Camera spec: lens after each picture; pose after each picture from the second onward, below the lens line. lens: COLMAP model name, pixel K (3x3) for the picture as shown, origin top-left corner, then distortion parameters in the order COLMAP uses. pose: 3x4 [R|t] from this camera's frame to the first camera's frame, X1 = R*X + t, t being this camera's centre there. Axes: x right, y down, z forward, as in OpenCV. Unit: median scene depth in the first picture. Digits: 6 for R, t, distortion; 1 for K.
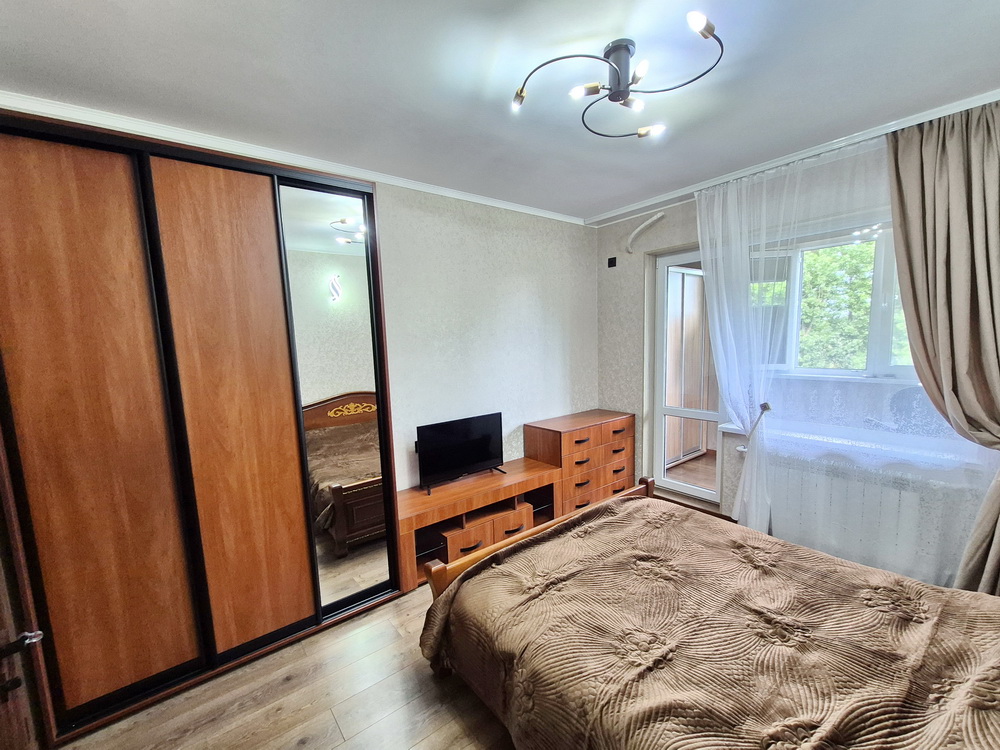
lens RADIAL K [[421.4, 0, 500.0], [0, 421.4, 375.0], [0, 0, 1]] dist [0.002151, -0.000510]
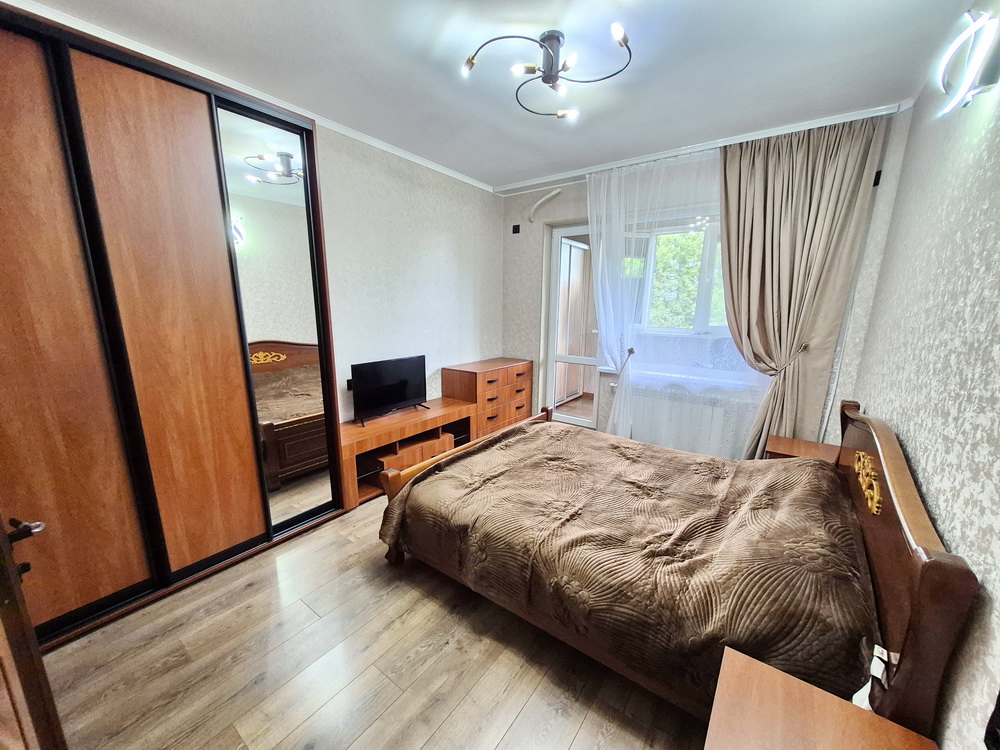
lens RADIAL K [[397.0, 0, 500.0], [0, 397.0, 375.0], [0, 0, 1]] dist [-0.000066, -0.000197]
pose [[0.960836, -0.007690, 0.277010, -0.149535], [-0.014693, 0.996795, 0.078634, 0.083914], [-0.276727, -0.079625, 0.957644, -0.103230]]
